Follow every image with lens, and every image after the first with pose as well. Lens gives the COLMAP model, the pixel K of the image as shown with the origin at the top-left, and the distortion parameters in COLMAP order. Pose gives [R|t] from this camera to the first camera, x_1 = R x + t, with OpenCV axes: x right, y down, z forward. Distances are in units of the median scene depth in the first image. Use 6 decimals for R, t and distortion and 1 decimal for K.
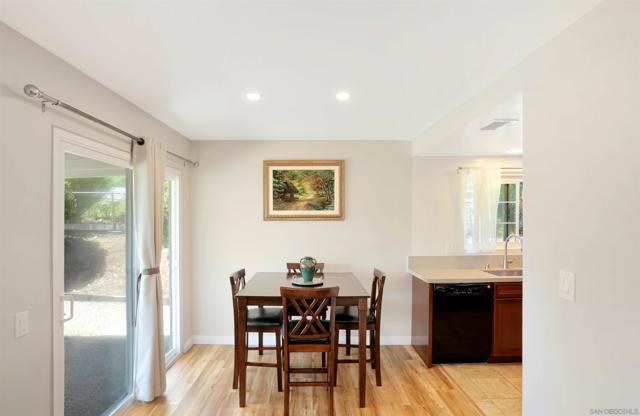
lens RADIAL K [[314.9, 0, 318.6], [0, 314.9, 212.6], [0, 0, 1]] dist [-0.065745, 0.000148]
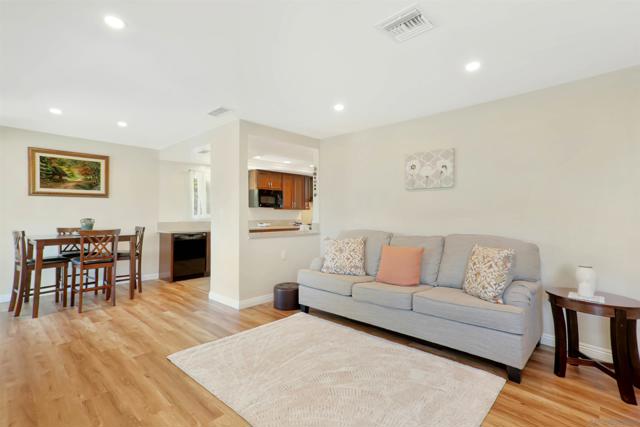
lens RADIAL K [[300.6, 0, 320.0], [0, 300.6, 213.5], [0, 0, 1]] dist [0.002642, 0.001026]
pose [[0.696082, 0.005175, 0.717944, -0.235350], [-0.002852, 0.999986, -0.004442, 0.099737], [-0.717957, 0.001044, 0.696087, -0.665418]]
